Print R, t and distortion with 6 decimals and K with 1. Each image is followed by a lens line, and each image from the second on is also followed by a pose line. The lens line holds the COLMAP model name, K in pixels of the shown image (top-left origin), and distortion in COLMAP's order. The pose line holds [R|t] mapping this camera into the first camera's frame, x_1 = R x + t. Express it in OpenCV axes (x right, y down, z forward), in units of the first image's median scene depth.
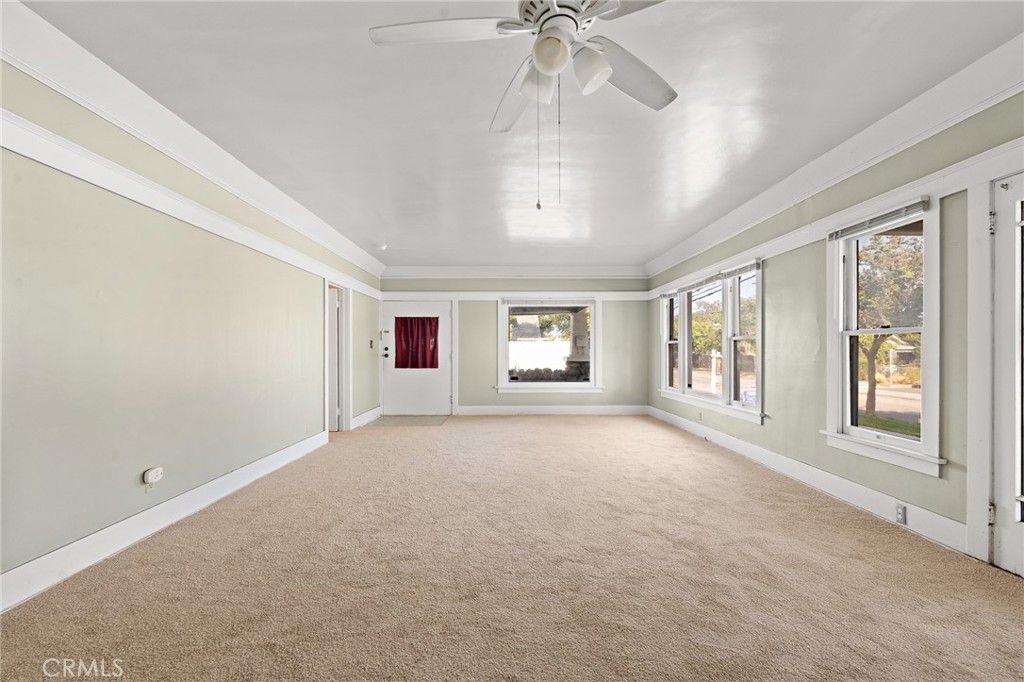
lens RADIAL K [[451.9, 0, 509.3], [0, 451.9, 345.0], [0, 0, 1]] dist [-0.001097, 0.000061]
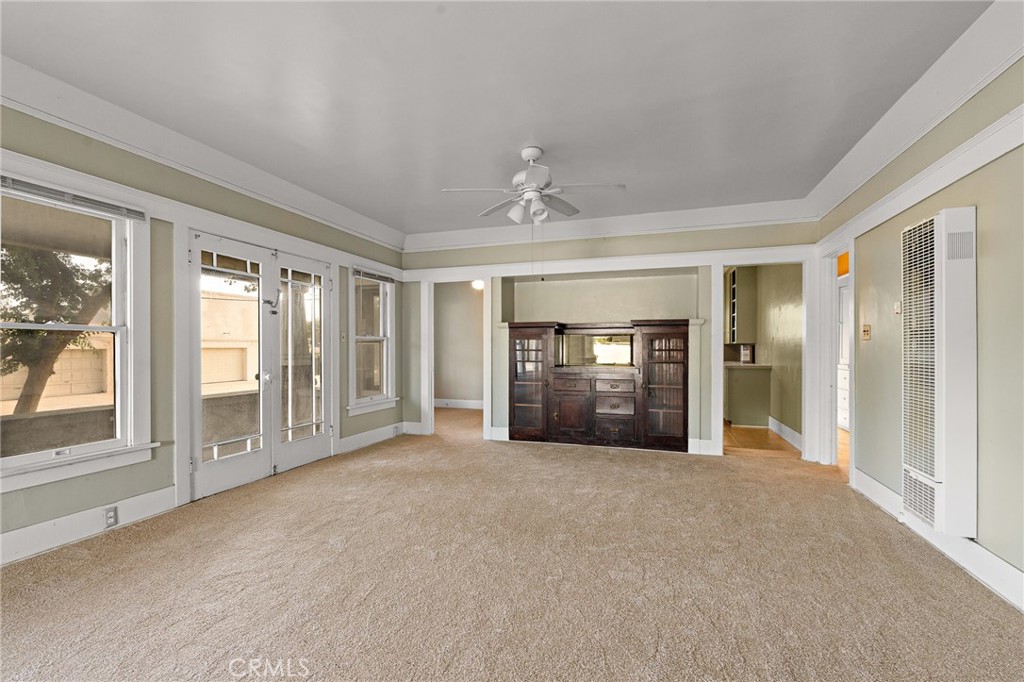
lens RADIAL K [[461.1, 0, 504.5], [0, 461.1, 351.1], [0, 0, 1]] dist [-0.001196, 0.000026]
pose [[-0.942136, -0.002026, 0.335225, -0.114708], [-0.003800, 0.999982, -0.004638, 0.007256], [-0.335209, -0.005643, -0.942127, 0.714075]]
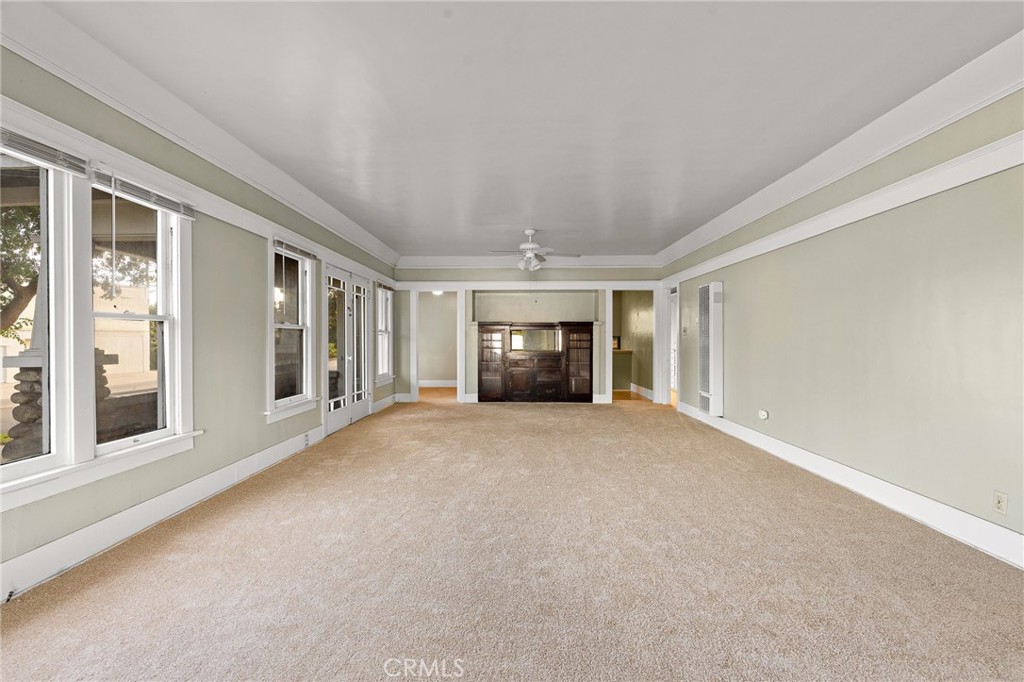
lens RADIAL K [[454.3, 0, 511.0], [0, 454.3, 344.5], [0, 0, 1]] dist [0.000152, -0.000008]
pose [[-0.999450, -0.001007, 0.033149, 0.033329], [-0.001037, 0.999999, -0.000873, 0.013030], [-0.033148, -0.000907, -0.999450, 1.127025]]
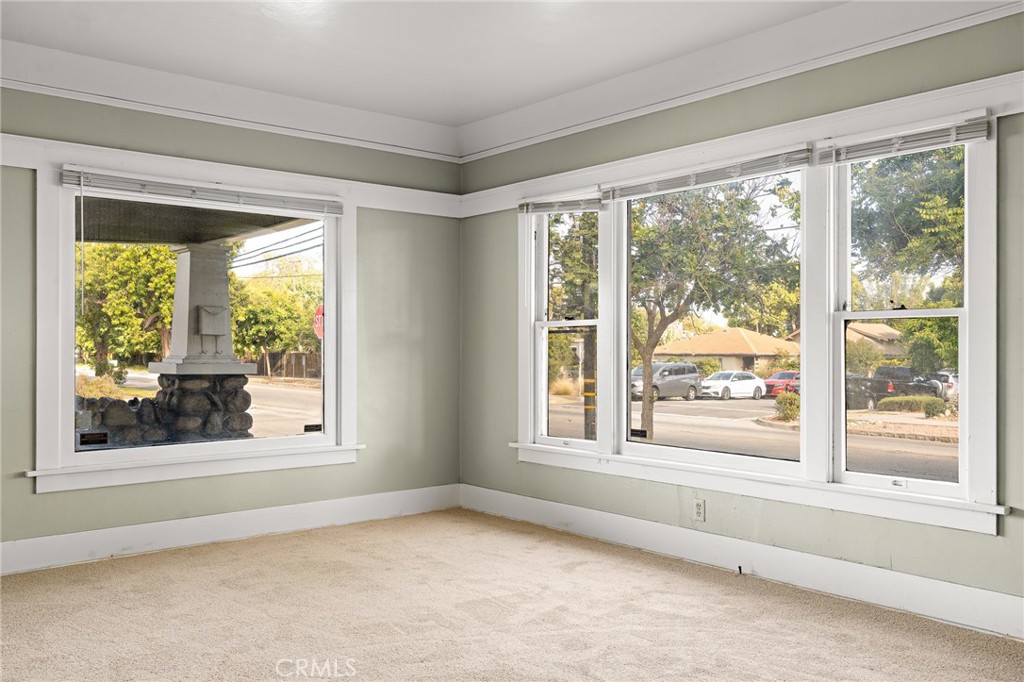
lens RADIAL K [[871.0, 0, 512.0], [0, 871.0, 341.0], [0, 0, 1]] dist [-0.002713, -0.004004]
pose [[0.774556, 0.002742, 0.632500, -0.168542], [-0.007903, 0.999954, 0.005343, 0.004953], [-0.632456, -0.009137, 0.774542, 0.463504]]
